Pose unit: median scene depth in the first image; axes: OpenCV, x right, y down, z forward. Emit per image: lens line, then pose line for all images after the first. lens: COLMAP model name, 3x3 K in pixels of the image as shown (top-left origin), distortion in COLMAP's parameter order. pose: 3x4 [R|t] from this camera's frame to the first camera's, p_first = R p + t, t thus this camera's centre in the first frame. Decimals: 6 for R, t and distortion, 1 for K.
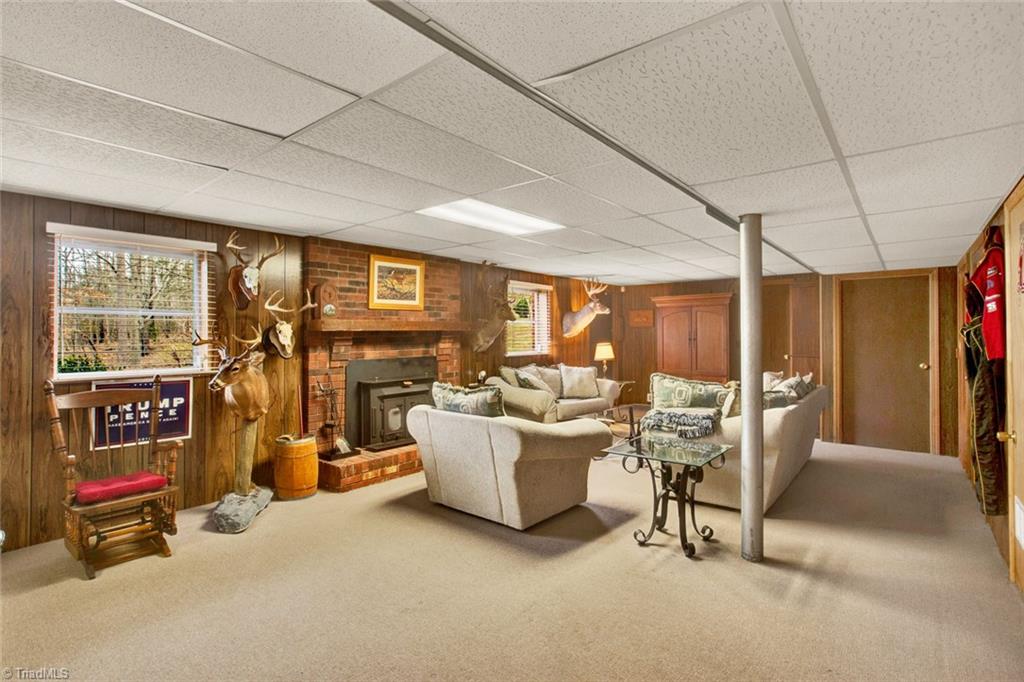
lens RADIAL K [[488.7, 0, 509.4], [0, 488.7, 333.9], [0, 0, 1]] dist [-0.019744, 0.000201]
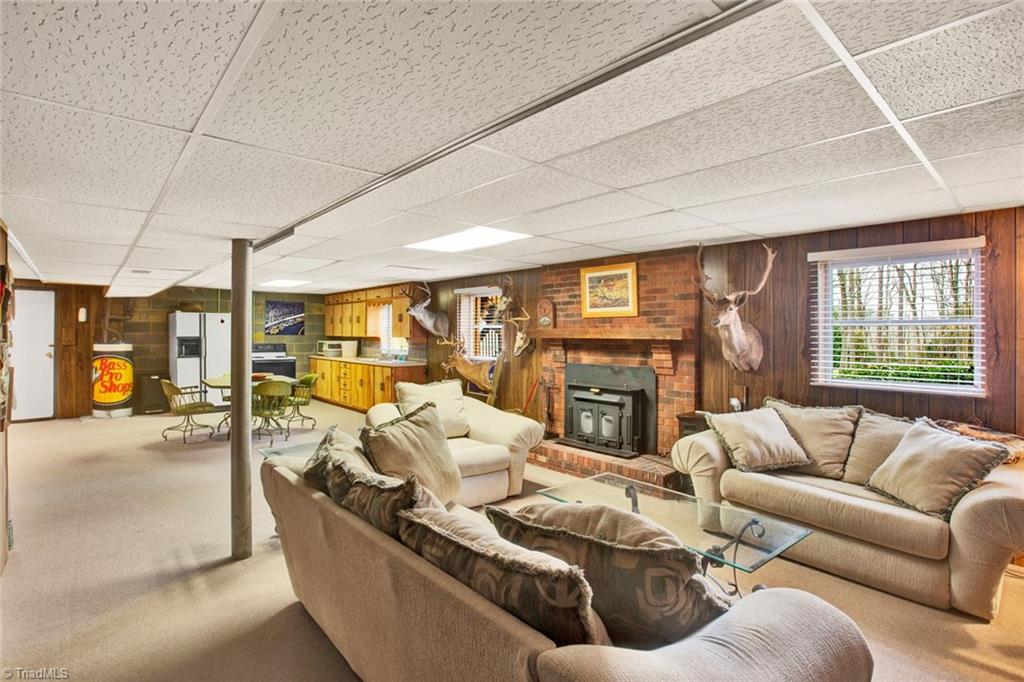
lens RADIAL K [[512.0, 0, 512.0], [0, 512.0, 341.0], [0, 0, 1]] dist [-0.003704, -0.000474]
pose [[-0.180767, 0.022038, -0.983279, 0.864453], [-0.008899, 0.999671, 0.024041, -0.025203], [0.983486, 0.013096, -0.180512, 1.031002]]
